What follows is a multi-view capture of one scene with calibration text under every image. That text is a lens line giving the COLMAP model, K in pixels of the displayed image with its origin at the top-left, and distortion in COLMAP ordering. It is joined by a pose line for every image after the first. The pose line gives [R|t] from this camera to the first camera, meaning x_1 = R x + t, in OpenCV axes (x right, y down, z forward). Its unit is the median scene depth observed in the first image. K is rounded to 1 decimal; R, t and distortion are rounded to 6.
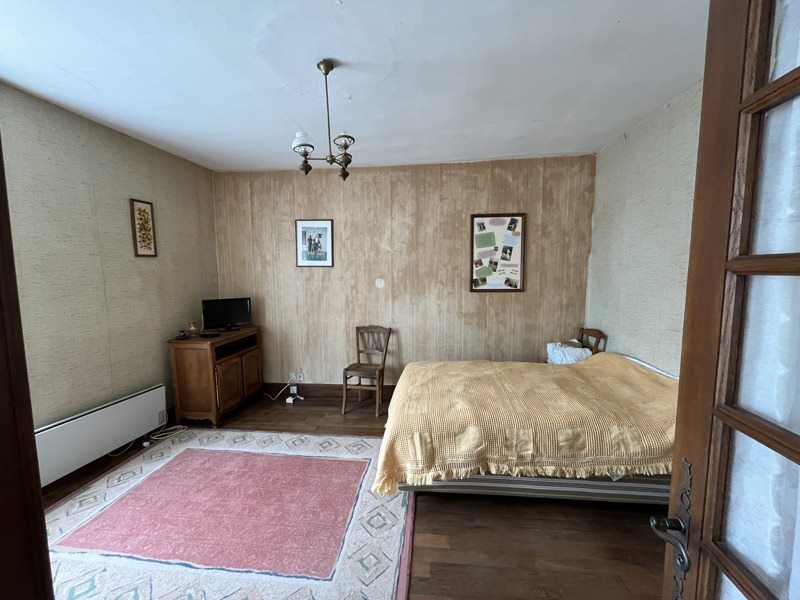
lens RADIAL K [[323.3, 0, 402.9], [0, 323.3, 299.6], [0, 0, 1]] dist [-0.003920, -0.000246]
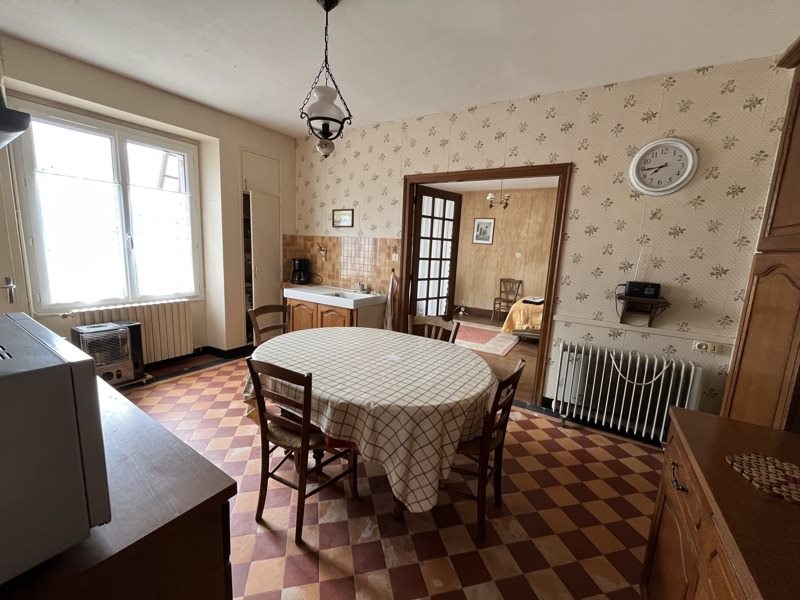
lens RADIAL K [[323.3, 0, 399.2], [0, 323.3, 298.1], [0, 0, 1]] dist [-0.003920, -0.000246]
pose [[0.896415, 0.120773, -0.426443, 0.129639], [-0.097828, 0.992343, 0.075400, 0.114817], [0.432284, -0.025872, 0.901366, -0.890421]]
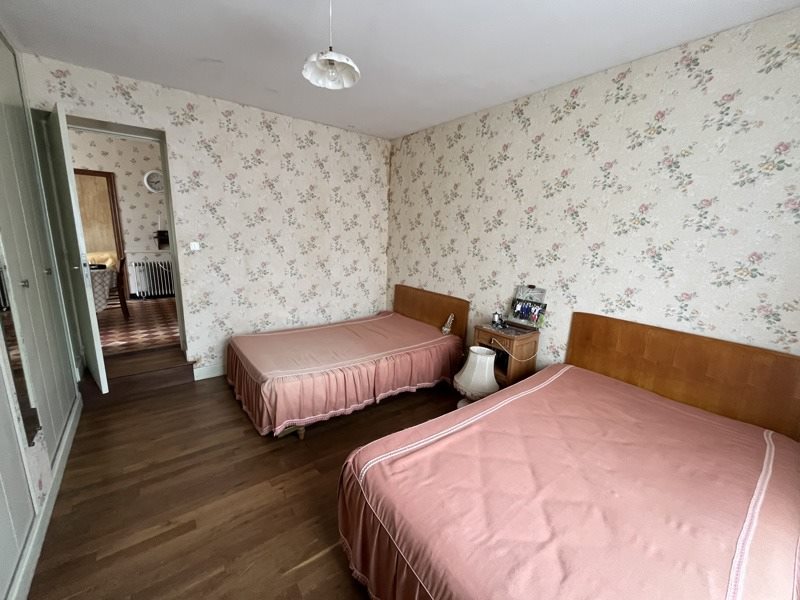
lens RADIAL K [[323.3, 0, 398.7], [0, 323.3, 301.4], [0, 0, 1]] dist [-0.003920, -0.000246]
pose [[0.712729, -0.113973, 0.692118, -0.199814], [0.031220, 0.990888, 0.131022, 0.427807], [-0.700744, -0.071775, 0.709793, -3.414158]]
